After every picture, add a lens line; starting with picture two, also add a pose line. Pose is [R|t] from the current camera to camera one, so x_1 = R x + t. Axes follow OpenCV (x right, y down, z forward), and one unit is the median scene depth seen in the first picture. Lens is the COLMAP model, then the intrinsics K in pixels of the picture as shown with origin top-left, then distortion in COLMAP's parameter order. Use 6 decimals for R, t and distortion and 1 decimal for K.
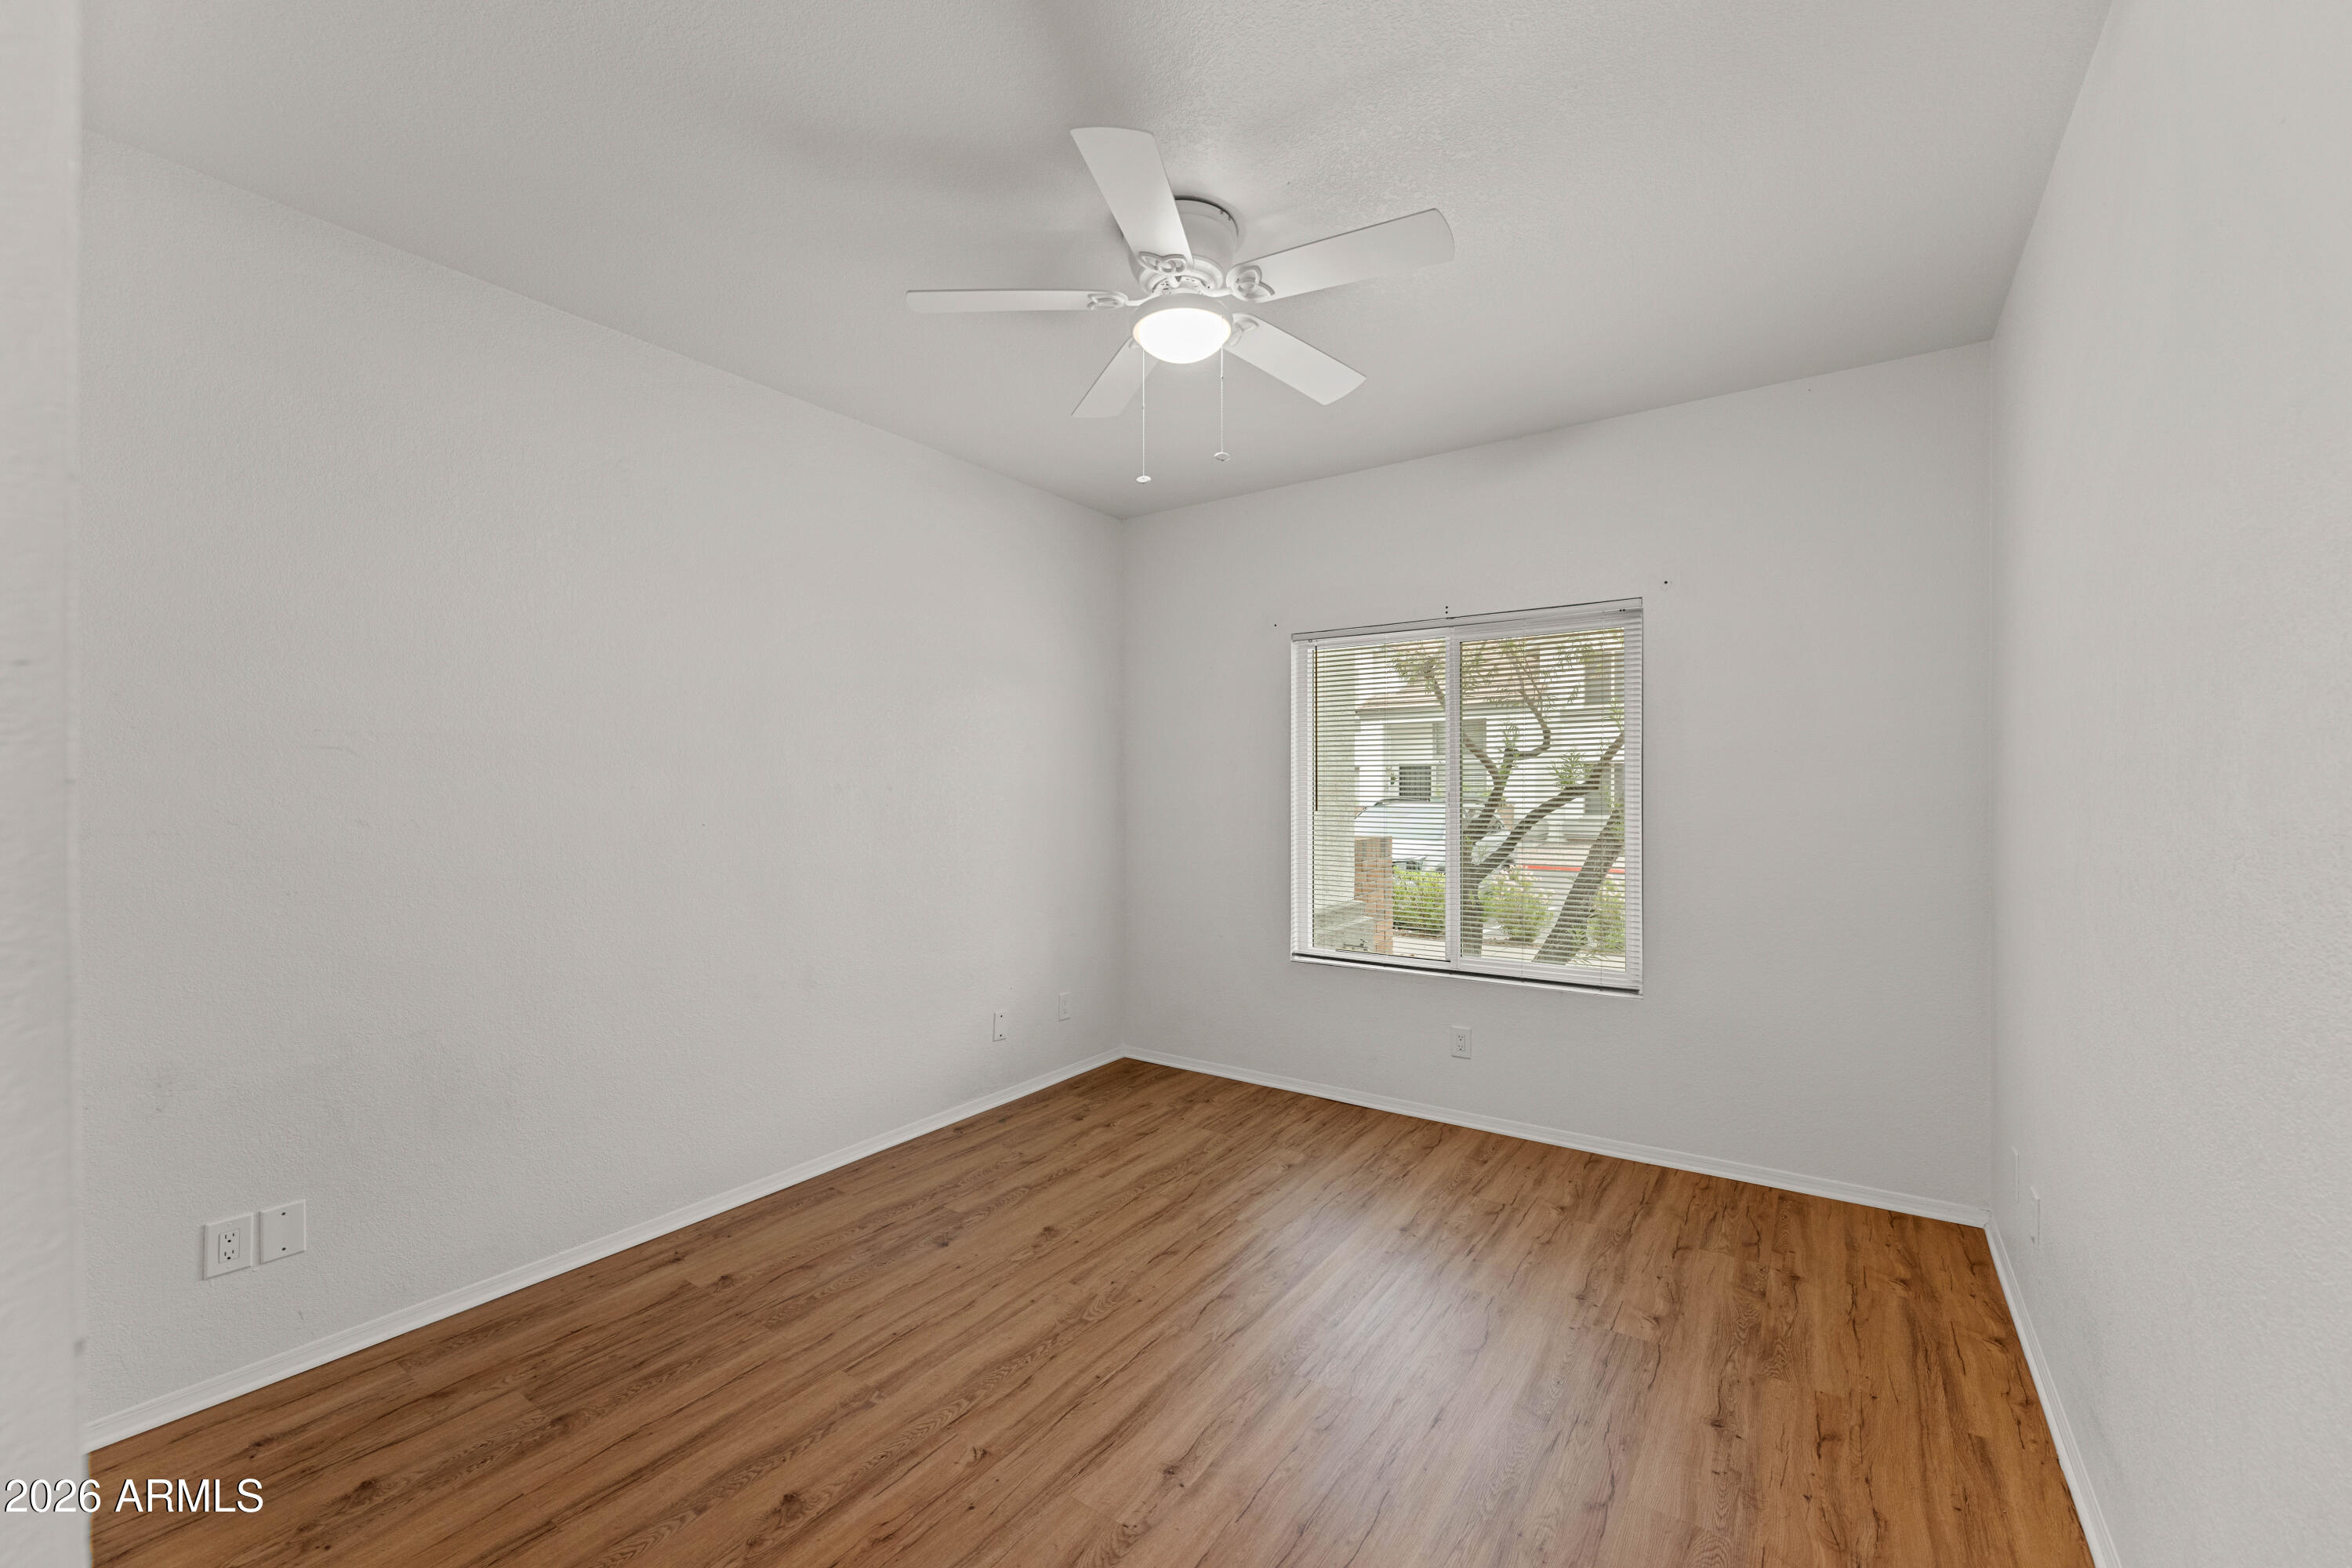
lens RADIAL K [[963.0, 0, 1174.9], [0, 963.0, 791.9], [0, 0, 1]] dist [0.000824, -0.000352]
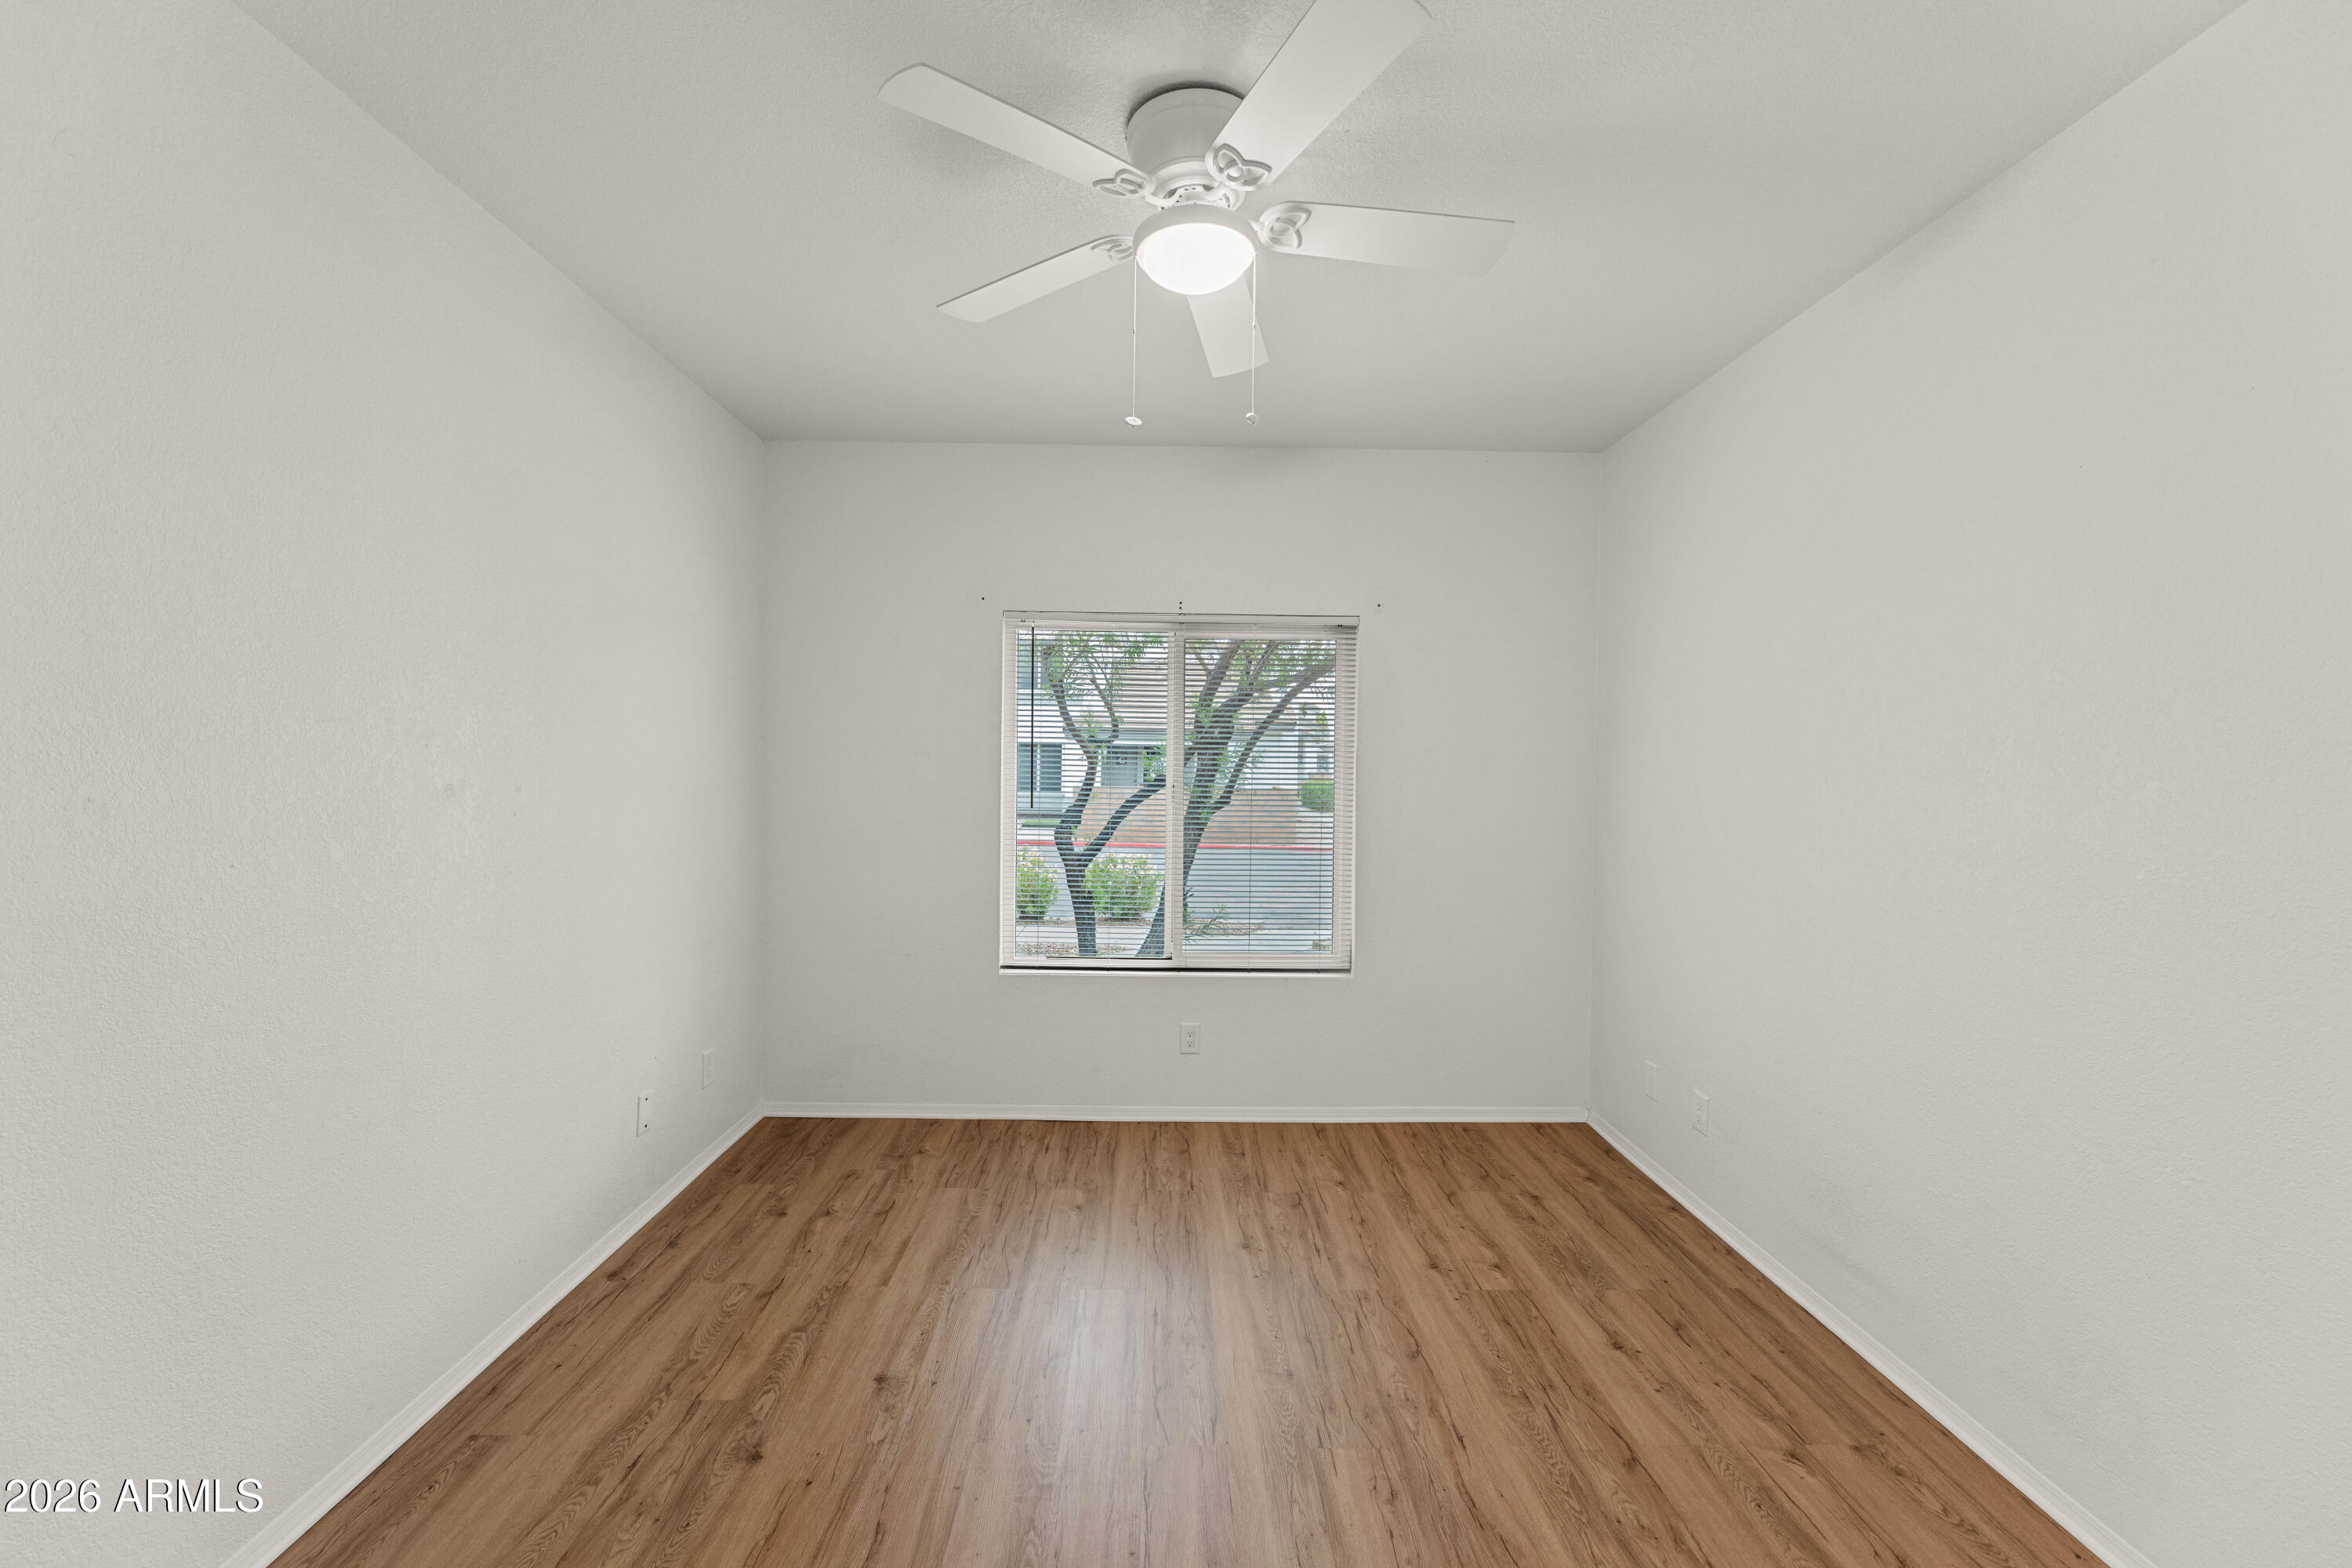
lens RADIAL K [[953.8, 0, 1175.7], [0, 953.8, 779.1], [0, 0, 1]] dist [-0.000370, -0.000138]
pose [[0.810228, 0.003638, 0.586103, -0.330251], [-0.013407, 0.999834, 0.012328, -0.024836], [-0.585961, -0.017846, 0.810143, 0.229430]]
